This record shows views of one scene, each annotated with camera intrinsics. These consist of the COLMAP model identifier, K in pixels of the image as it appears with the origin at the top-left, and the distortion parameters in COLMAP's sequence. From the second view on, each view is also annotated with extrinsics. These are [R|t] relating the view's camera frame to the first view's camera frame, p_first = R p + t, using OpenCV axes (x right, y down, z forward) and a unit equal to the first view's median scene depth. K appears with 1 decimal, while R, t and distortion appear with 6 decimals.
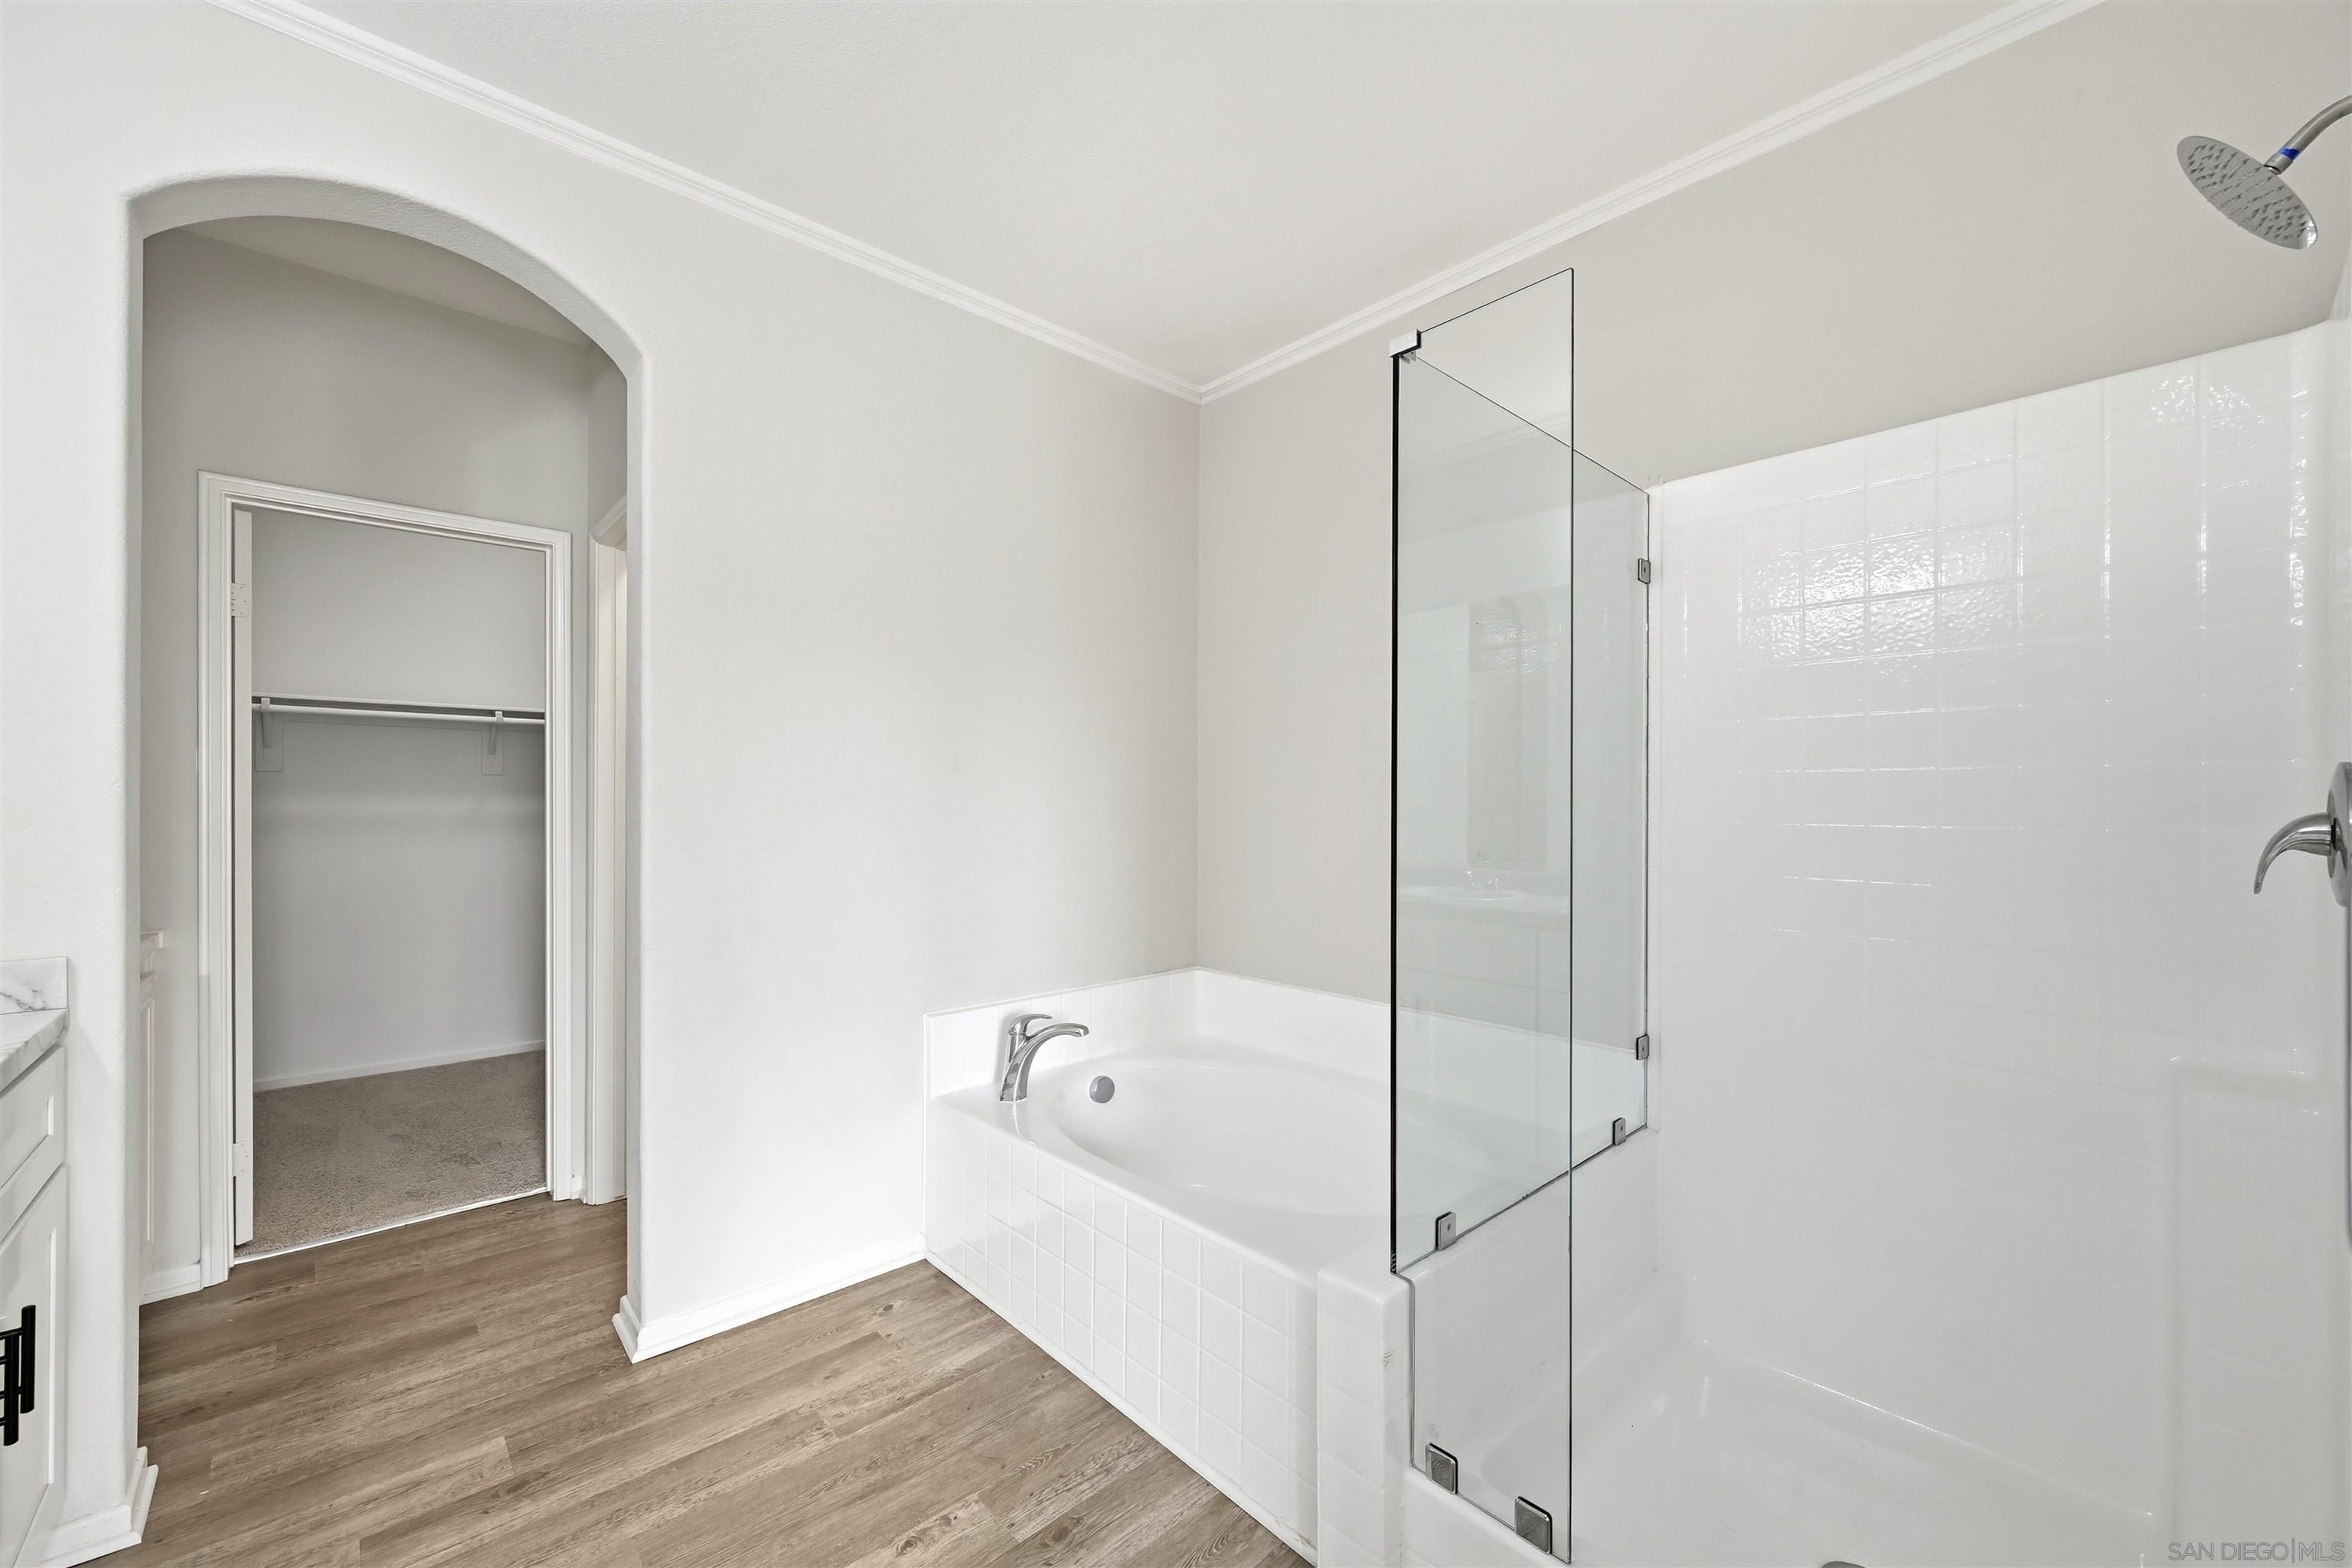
lens RADIAL K [[920.5, 0, 1184.9], [0, 920.5, 796.7], [0, 0, 1]] dist [-0.002856, 0.000339]
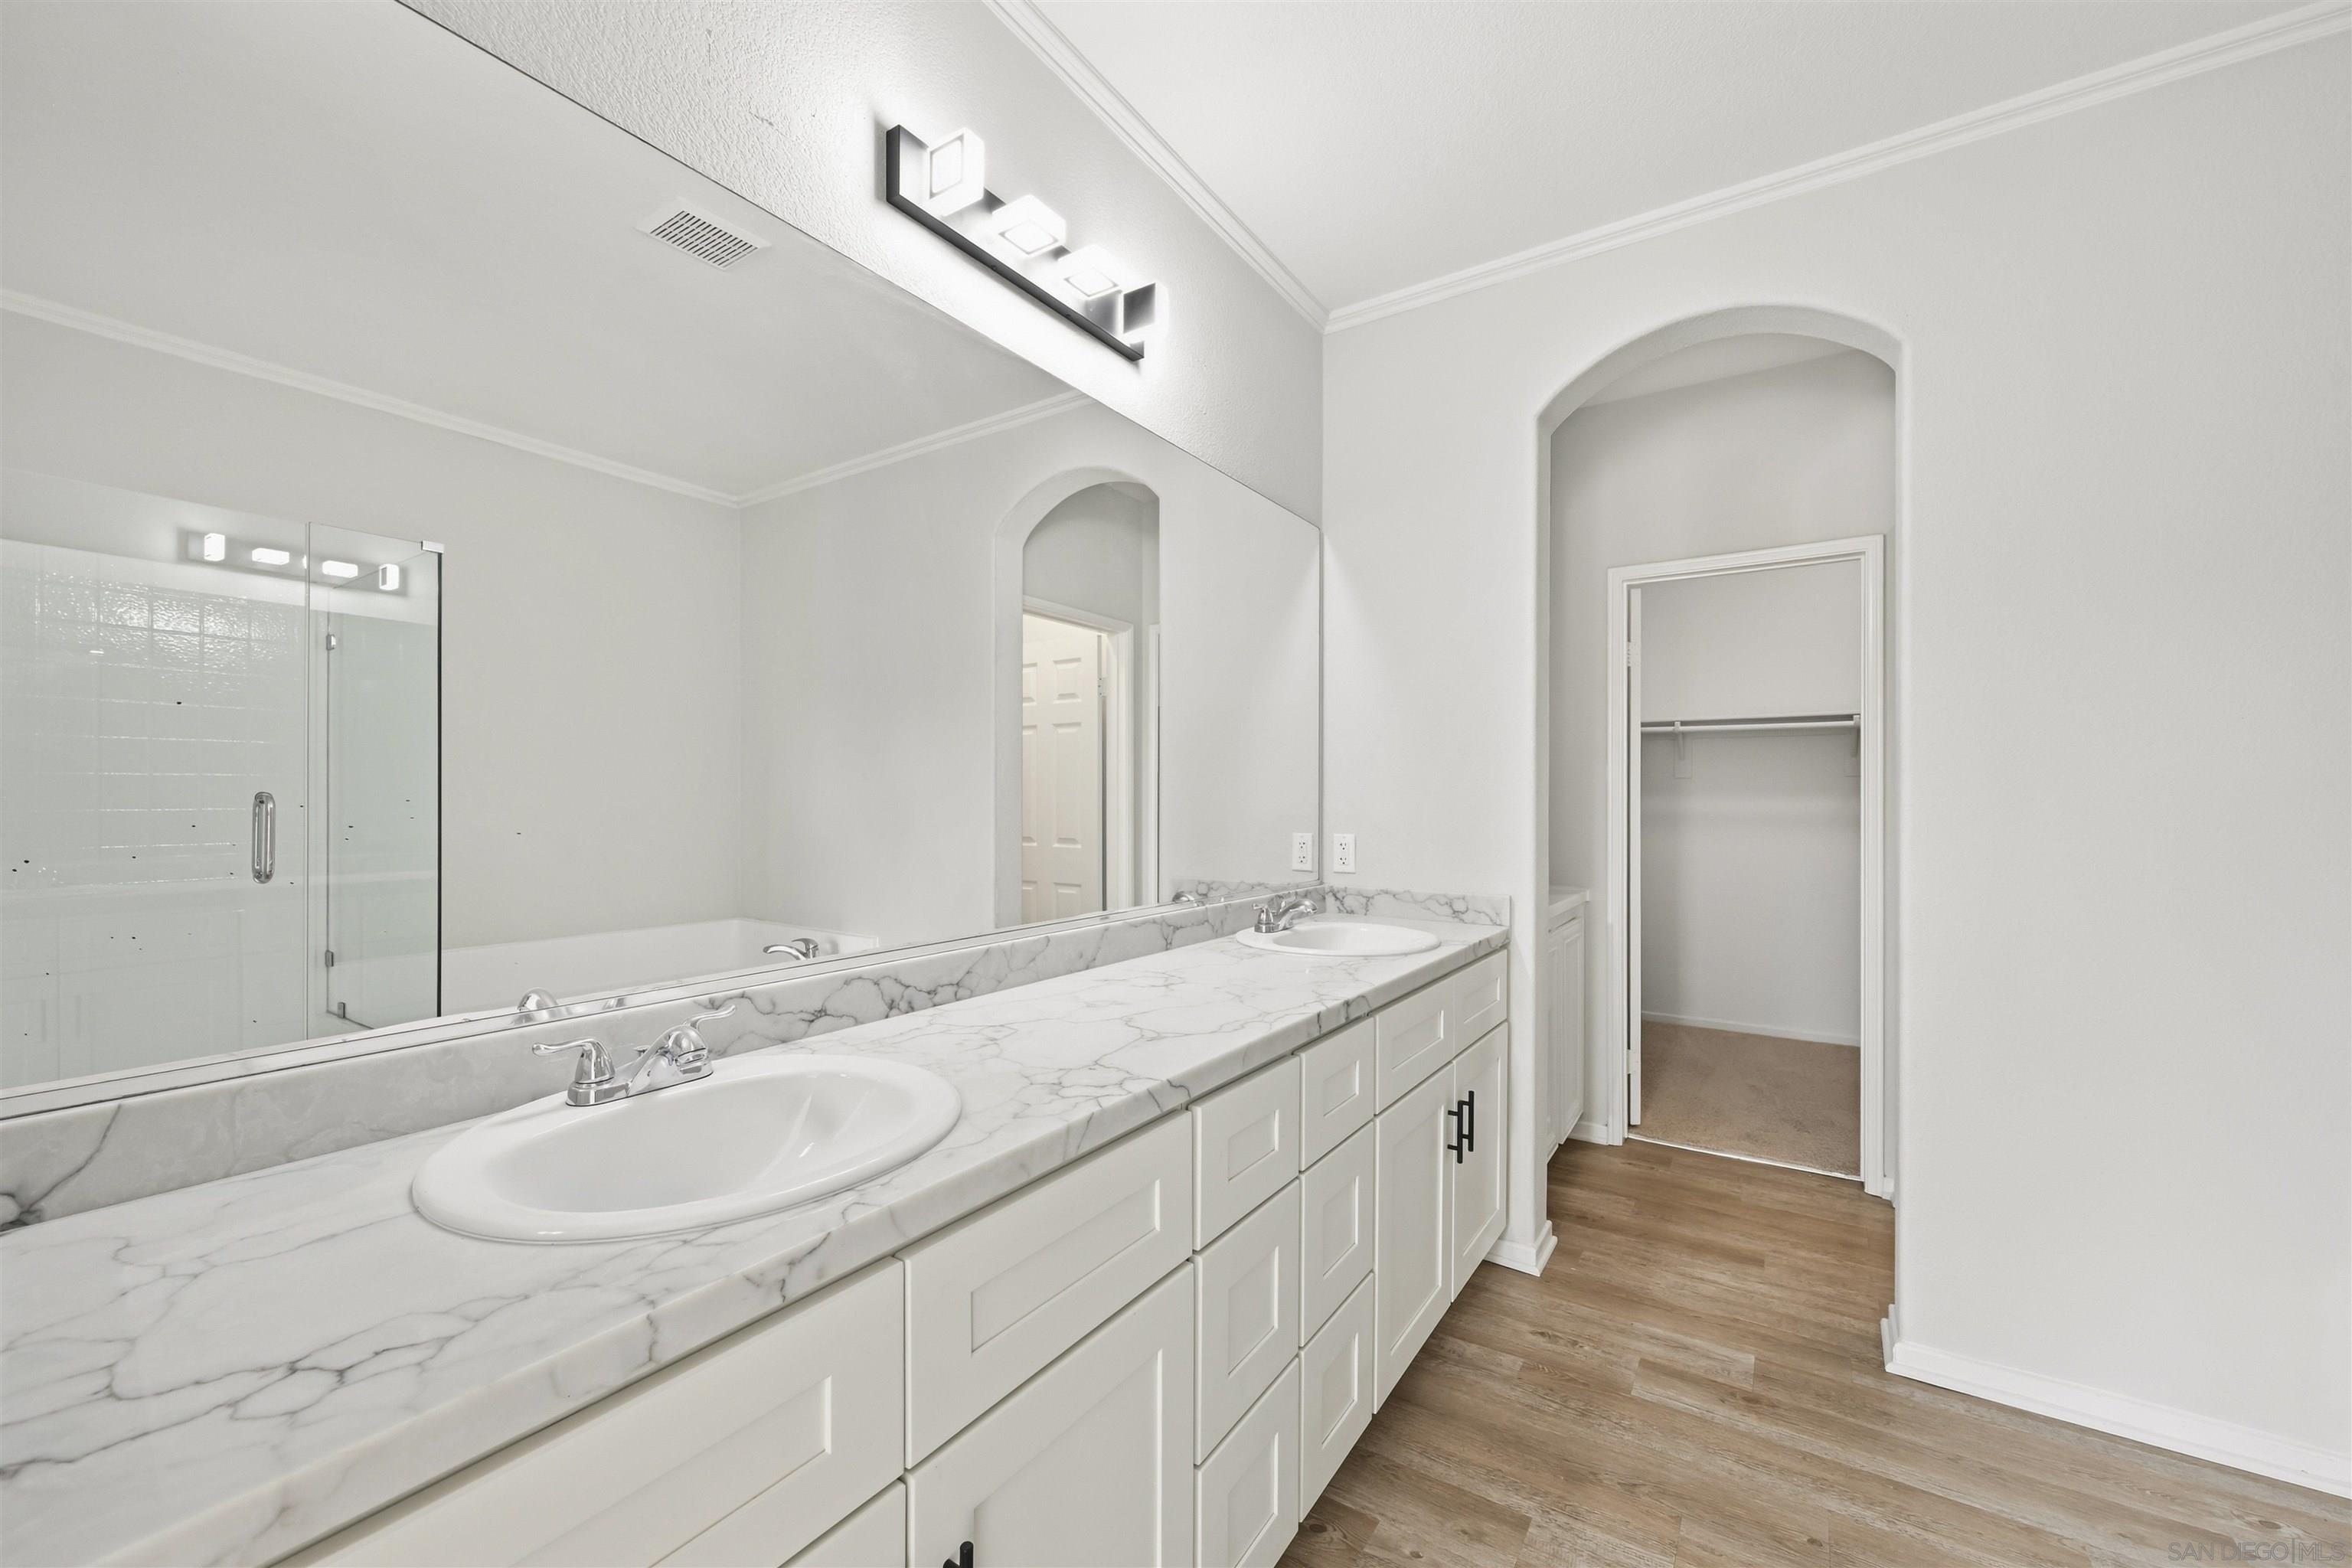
lens RADIAL K [[920.5, 0, 1184.9], [0, 920.5, 796.7], [0, 0, 1]] dist [-0.002856, 0.000339]
pose [[0.228585, -0.006571, -0.973502, 0.180745], [0.002759, 0.999978, -0.006102, 0.007683], [0.973520, -0.001291, 0.228598, 0.046488]]
